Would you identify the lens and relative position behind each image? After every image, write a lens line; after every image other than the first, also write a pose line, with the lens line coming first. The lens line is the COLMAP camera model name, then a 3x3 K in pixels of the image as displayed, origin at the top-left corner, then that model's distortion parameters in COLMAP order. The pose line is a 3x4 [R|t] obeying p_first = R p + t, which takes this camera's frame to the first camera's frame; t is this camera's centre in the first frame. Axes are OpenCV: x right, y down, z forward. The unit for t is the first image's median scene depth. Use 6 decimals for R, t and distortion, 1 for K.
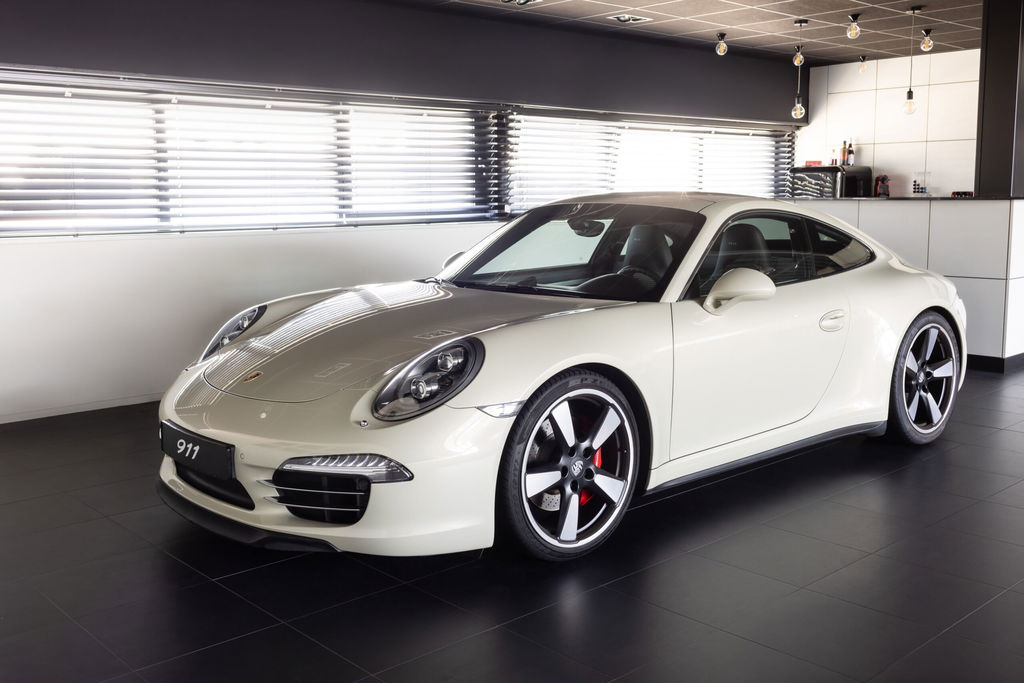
lens RADIAL K [[1038.7, 0, 463.7], [0, 1038.7, 341.0], [0, 0, 1]] dist [-0.001937, 0.005156]
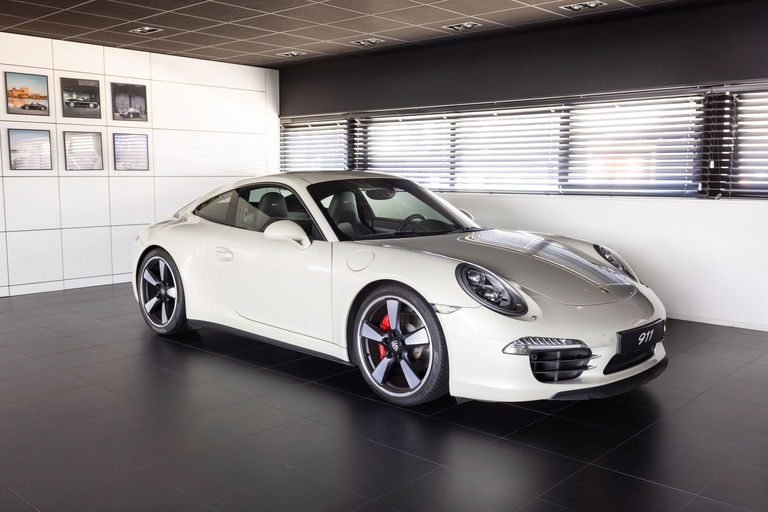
lens RADIAL K [[779.0, 0, 347.8], [0, 779.0, 255.6], [0, 0, 1]] dist [-0.001937, 0.005156]
pose [[0.093930, 0.109852, -0.989500, 0.948243], [-0.138353, 0.985690, 0.096295, -0.098226], [0.985919, 0.127855, 0.107784, 0.674189]]
